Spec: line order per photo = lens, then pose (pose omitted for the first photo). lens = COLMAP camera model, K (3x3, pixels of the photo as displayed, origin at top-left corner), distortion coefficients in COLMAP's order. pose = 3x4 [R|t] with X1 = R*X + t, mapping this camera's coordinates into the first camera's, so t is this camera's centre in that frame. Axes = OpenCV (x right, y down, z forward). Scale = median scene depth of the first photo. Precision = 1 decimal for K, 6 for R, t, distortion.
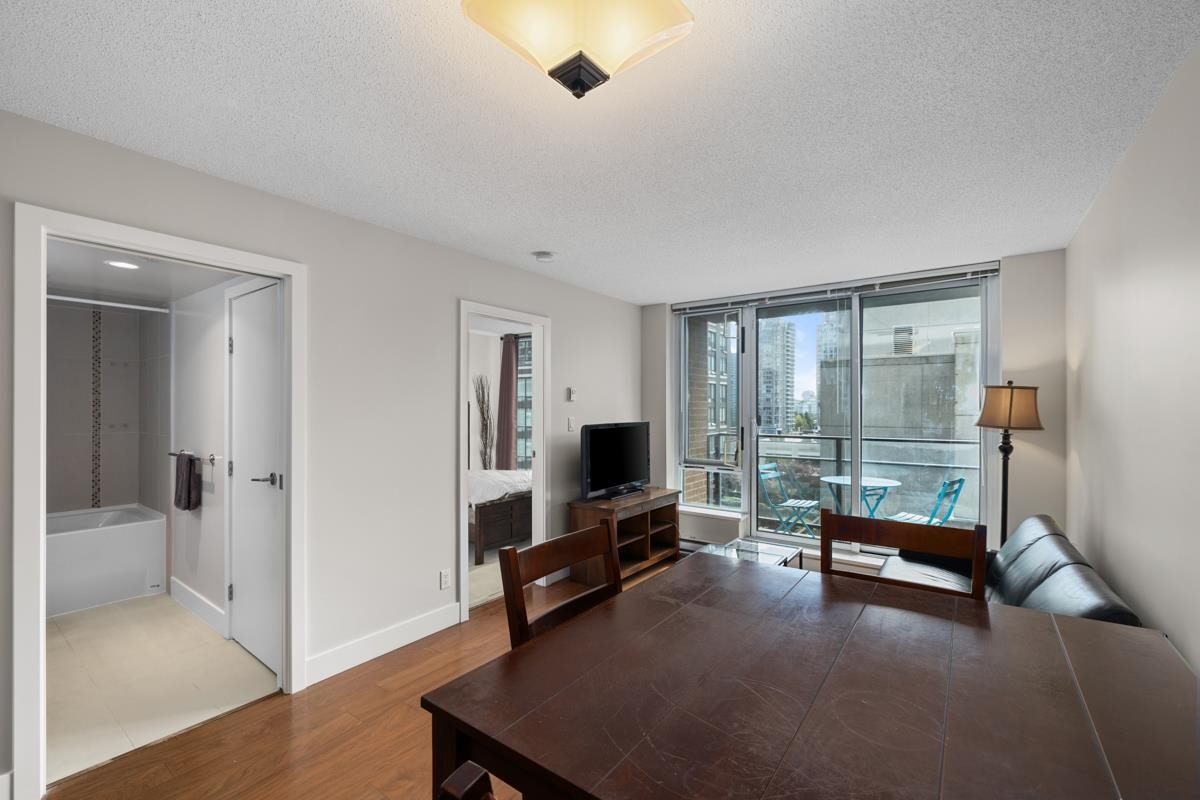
lens RADIAL K [[501.4, 0, 601.0], [0, 501.4, 403.4], [0, 0, 1]] dist [0.002291, -0.000629]
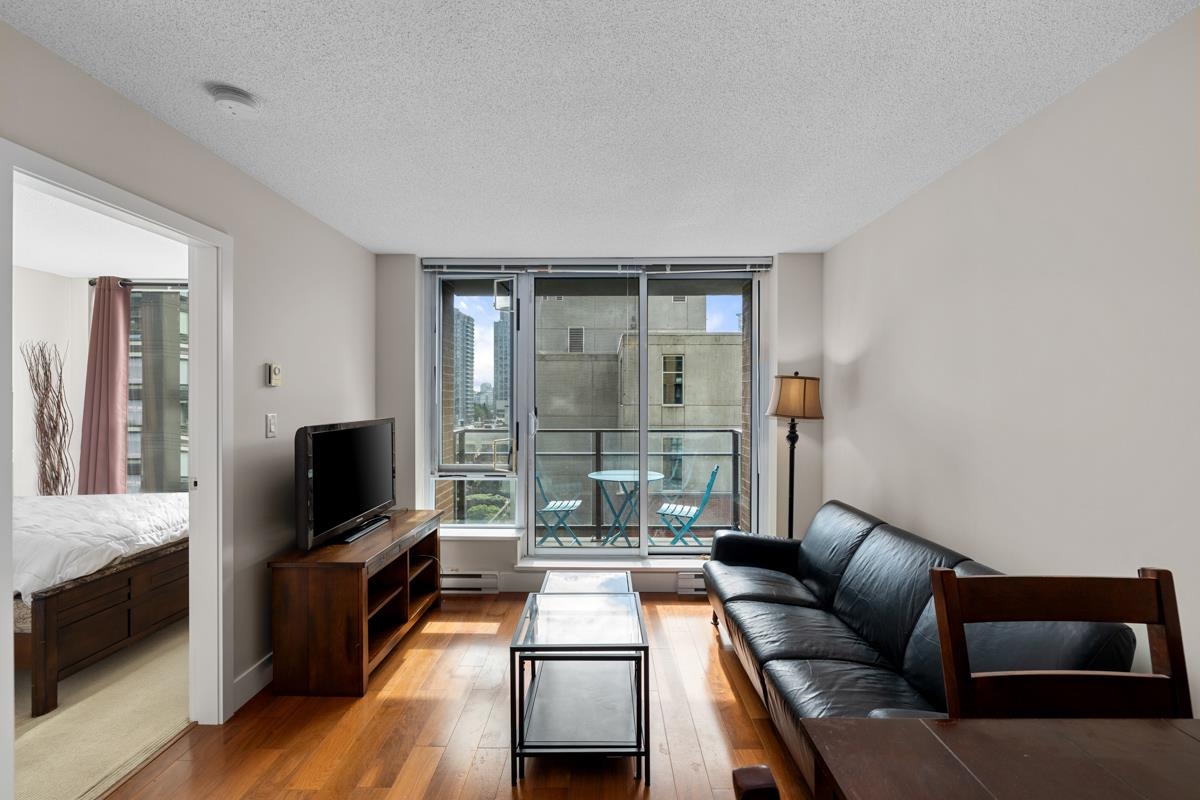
lens RADIAL K [[501.4, 0, 601.1], [0, 501.4, 399.3], [0, 0, 1]] dist [0.002291, -0.000629]
pose [[0.820255, -0.000946, 0.571997, -0.073038], [-0.004398, 0.999959, 0.007960, 0.003745], [-0.571981, -0.009045, 0.820217, 0.271080]]
